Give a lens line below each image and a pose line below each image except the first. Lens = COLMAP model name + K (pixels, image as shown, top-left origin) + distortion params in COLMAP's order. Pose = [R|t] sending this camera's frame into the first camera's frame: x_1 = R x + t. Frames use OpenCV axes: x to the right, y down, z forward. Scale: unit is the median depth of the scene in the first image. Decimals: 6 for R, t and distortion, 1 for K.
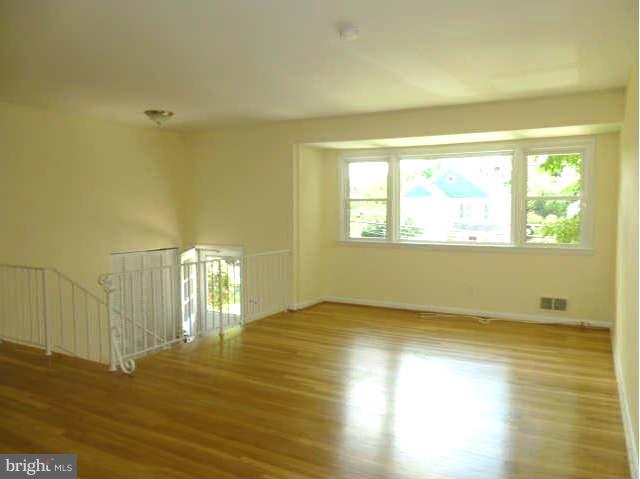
lens RADIAL K [[483.9, 0, 320.0], [0, 483.9, 239.5], [0, 0, 1]] dist [-0.031010, 0.001028]
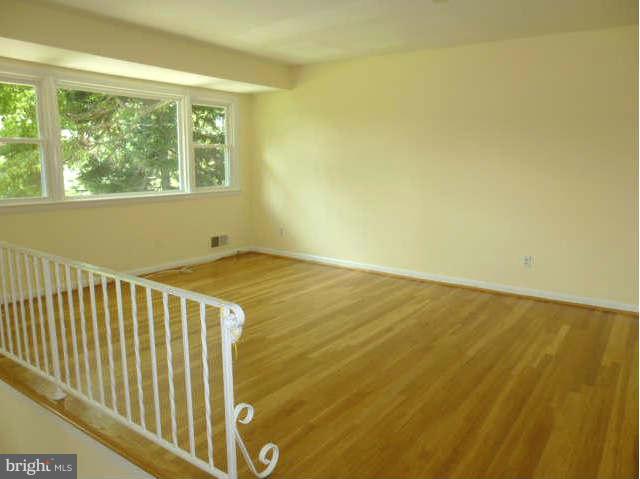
lens RADIAL K [[483.9, 0, 320.0], [0, 483.9, 239.5], [0, 0, 1]] dist [-0.031010, 0.001028]
pose [[0.091796, -0.153674, 0.983849, -0.874479], [0.047179, 0.987582, 0.149855, -0.043897], [-0.994660, 0.032661, 0.097906, 0.900291]]
